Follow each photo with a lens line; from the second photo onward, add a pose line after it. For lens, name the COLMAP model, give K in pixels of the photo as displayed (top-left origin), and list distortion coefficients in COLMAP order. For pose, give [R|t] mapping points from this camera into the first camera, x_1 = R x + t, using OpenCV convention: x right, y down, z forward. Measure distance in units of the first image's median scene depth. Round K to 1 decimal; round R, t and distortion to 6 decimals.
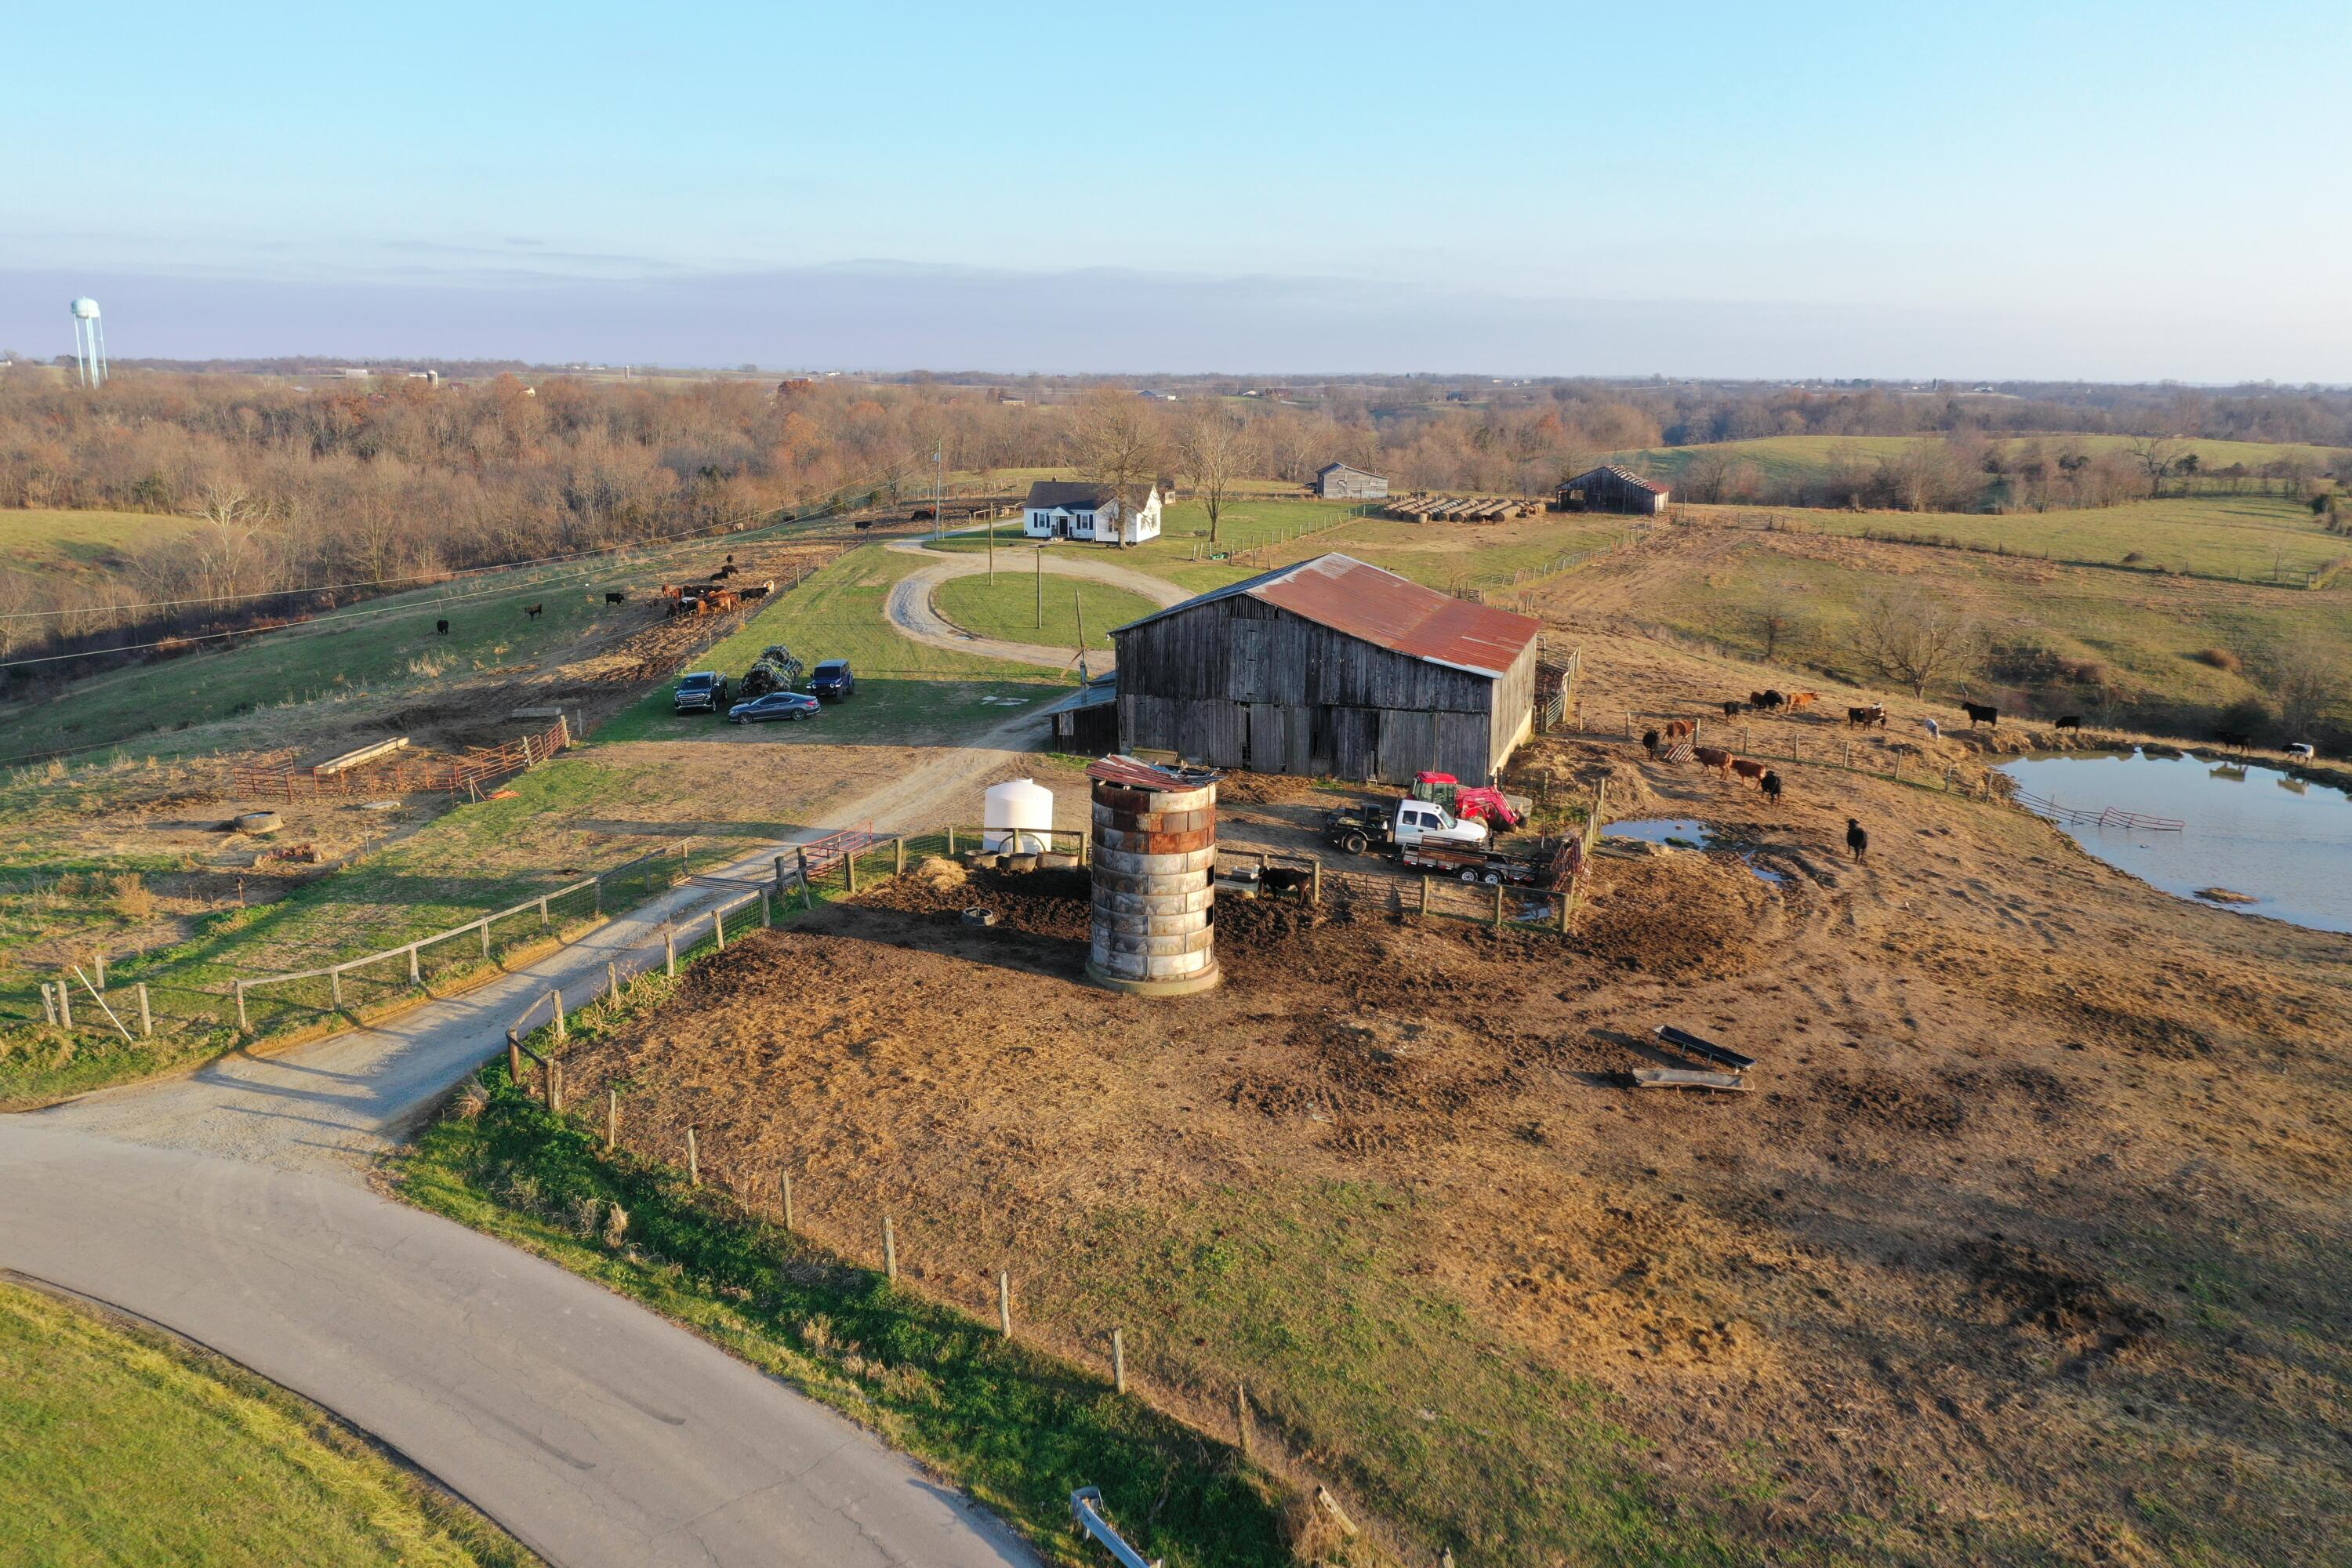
lens RADIAL K [[1819.1, 0, 1170.1], [0, 1819.1, 776.7], [0, 0, 1]] dist [-0.006965, 0.000765]
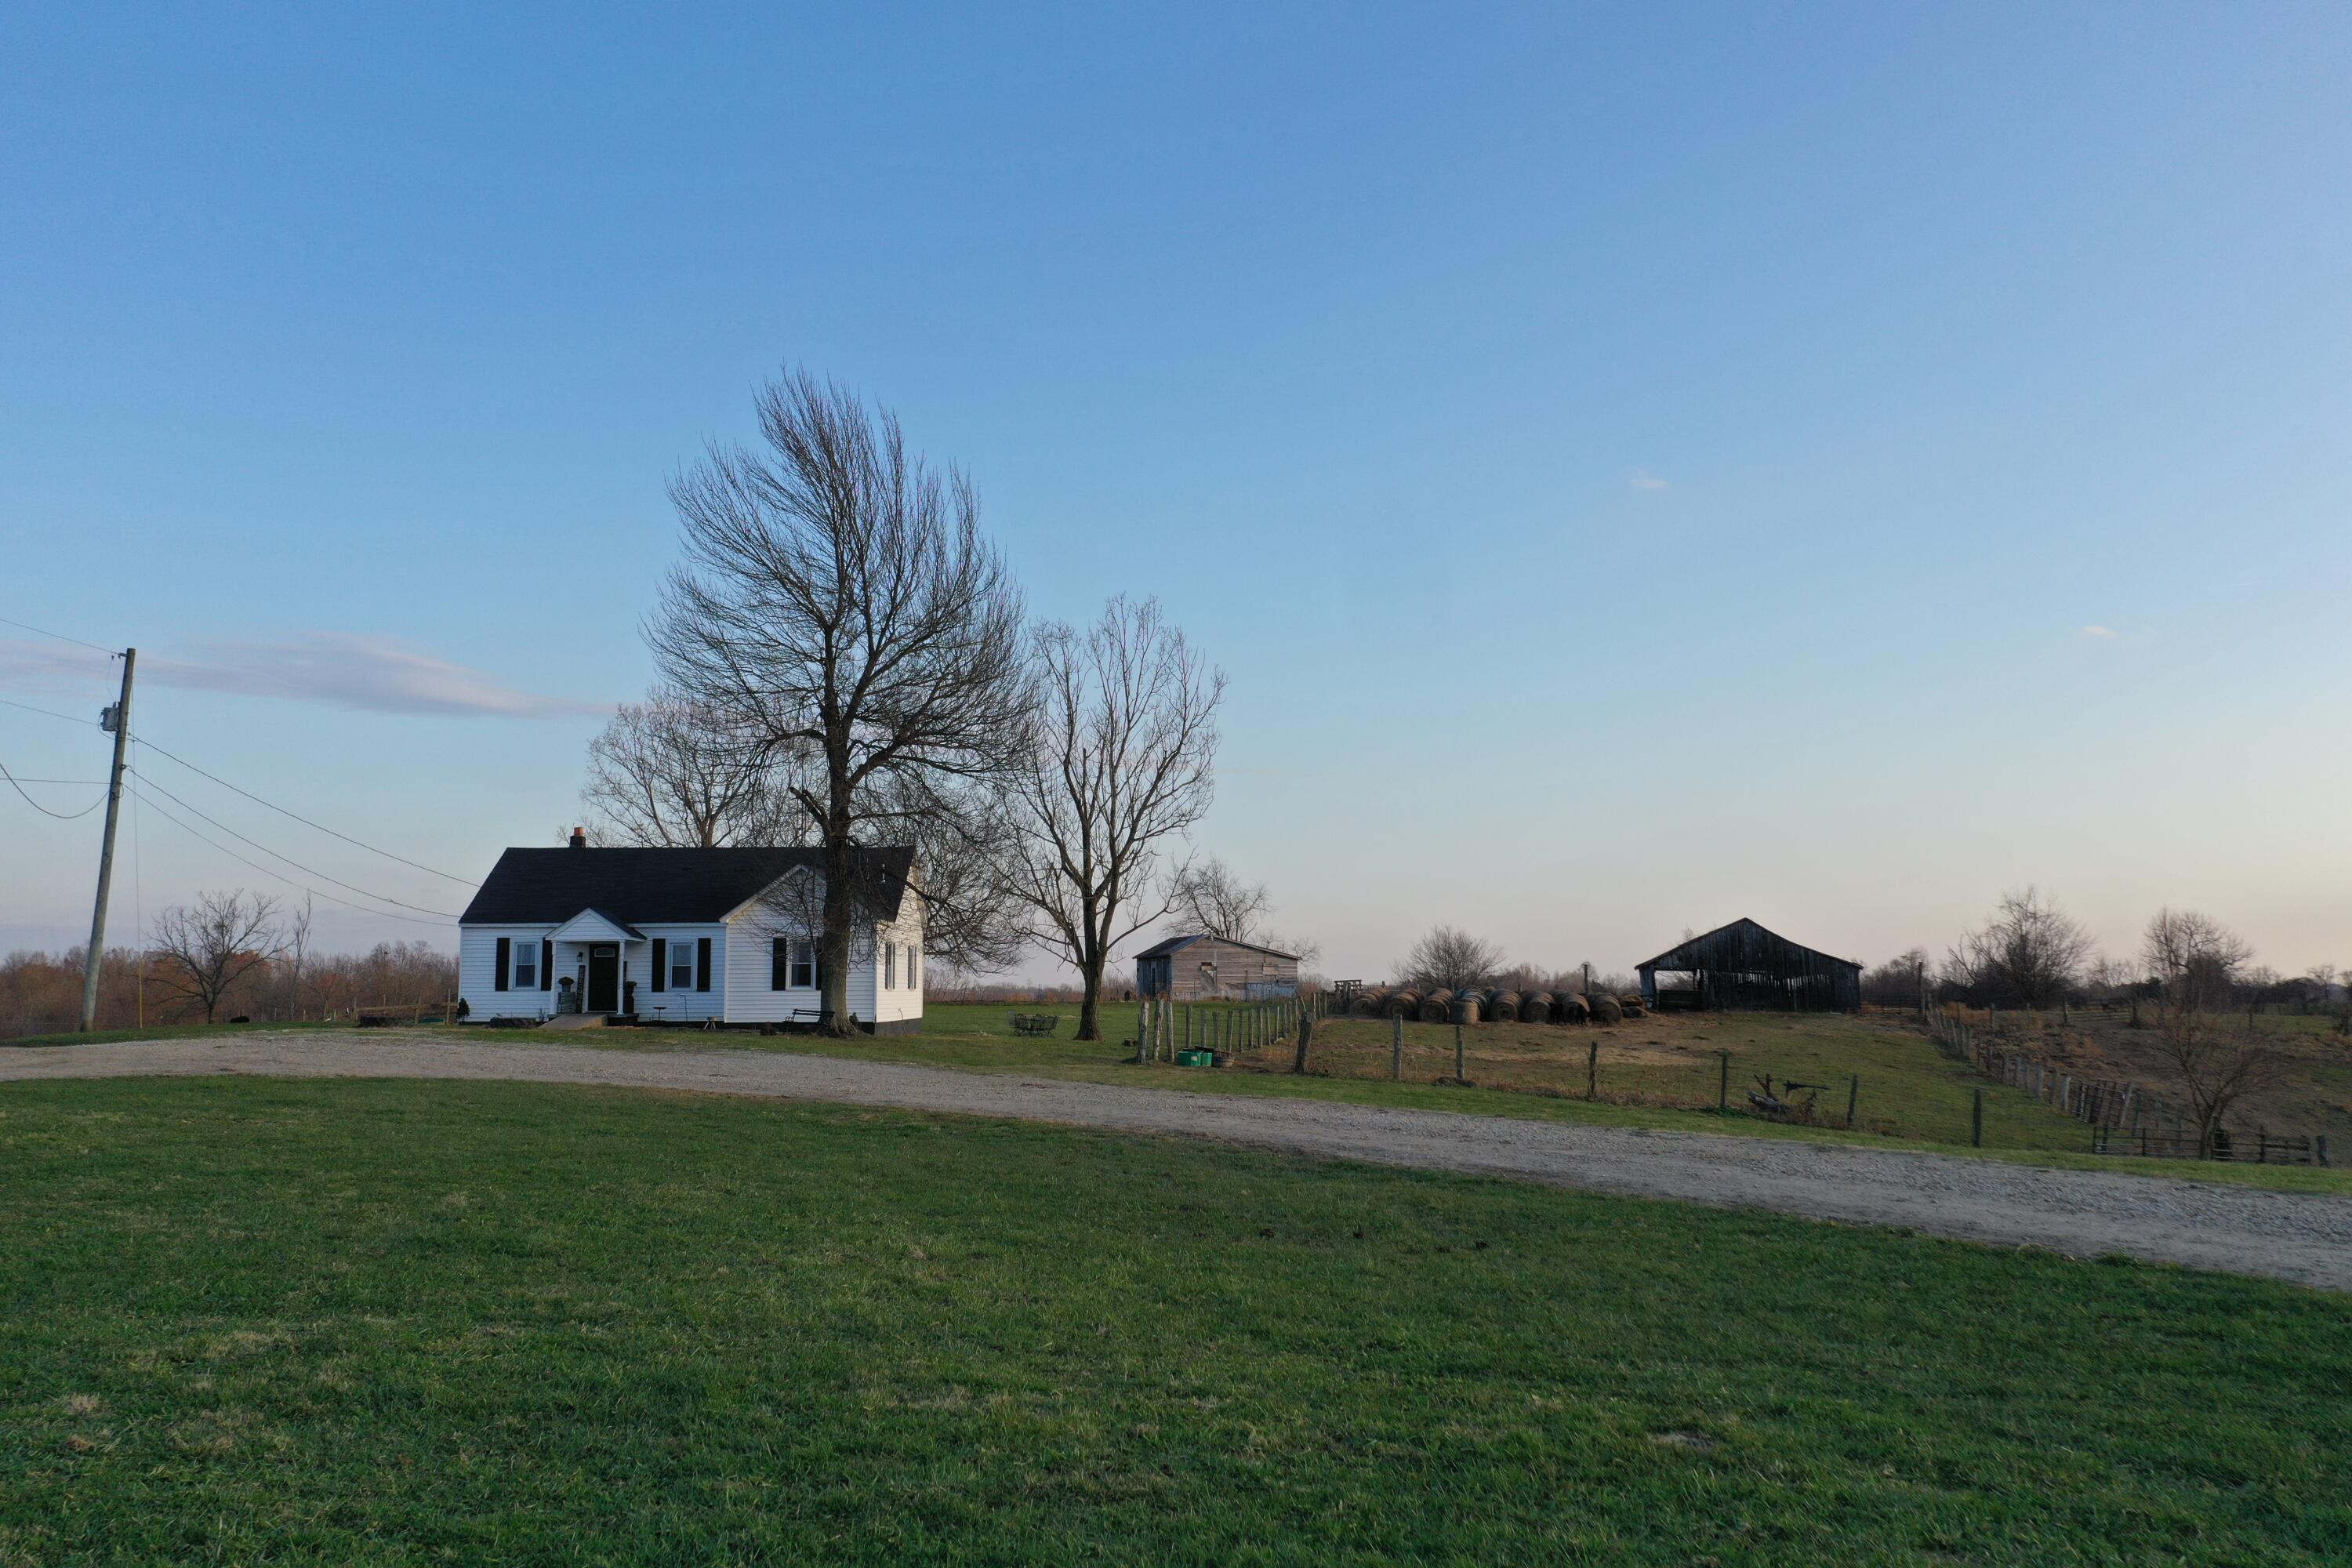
lens RADIAL K [[1819.1, 0, 1180.2], [0, 1819.1, 771.1], [0, 0, 1]] dist [-0.006965, 0.000765]
pose [[0.970505, 0.013082, 0.240726, -0.039907], [0.068030, 0.943084, -0.325521, -0.070304], [-0.231283, 0.332297, 0.914378, 0.708120]]
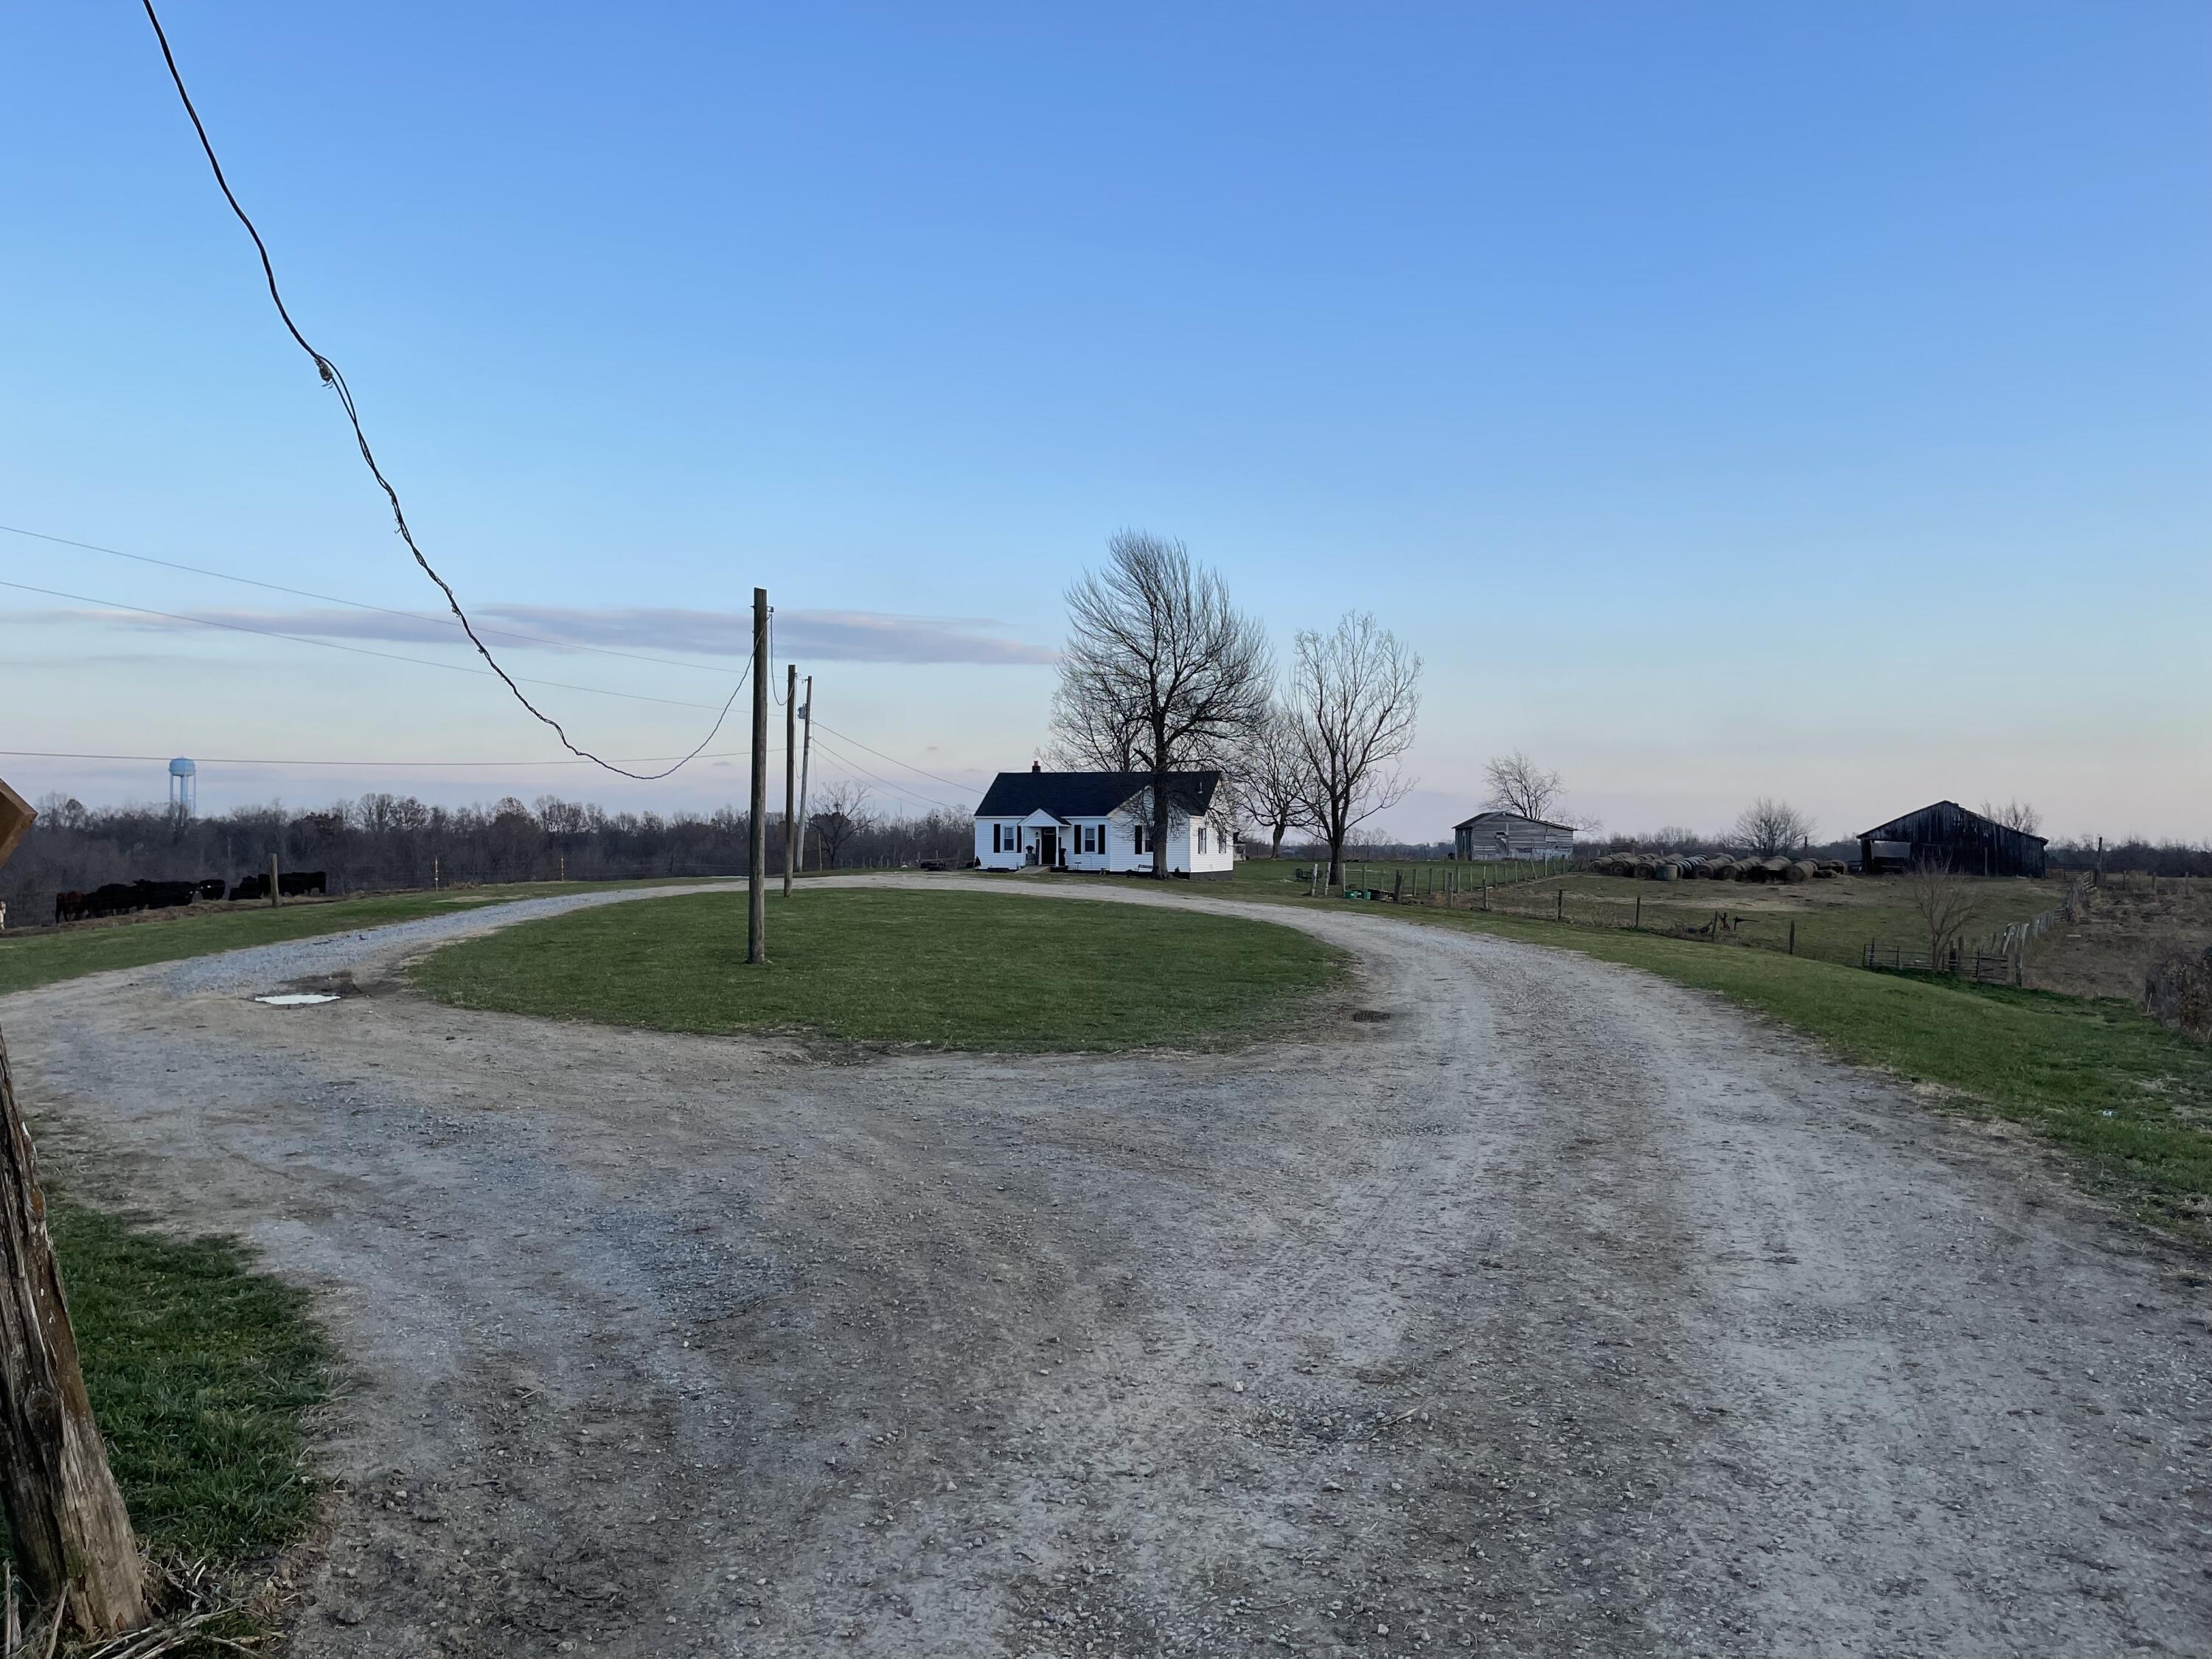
lens RADIAL K [[1658.2, 0, 1117.3], [0, 1658.2, 811.9], [0, 0, 1]] dist [0.049638, -0.050166]
pose [[0.998265, -0.007661, -0.058383, -0.011576], [-0.006538, 0.970946, -0.239210, -0.035104], [0.058520, 0.239177, 0.969211, 0.540814]]
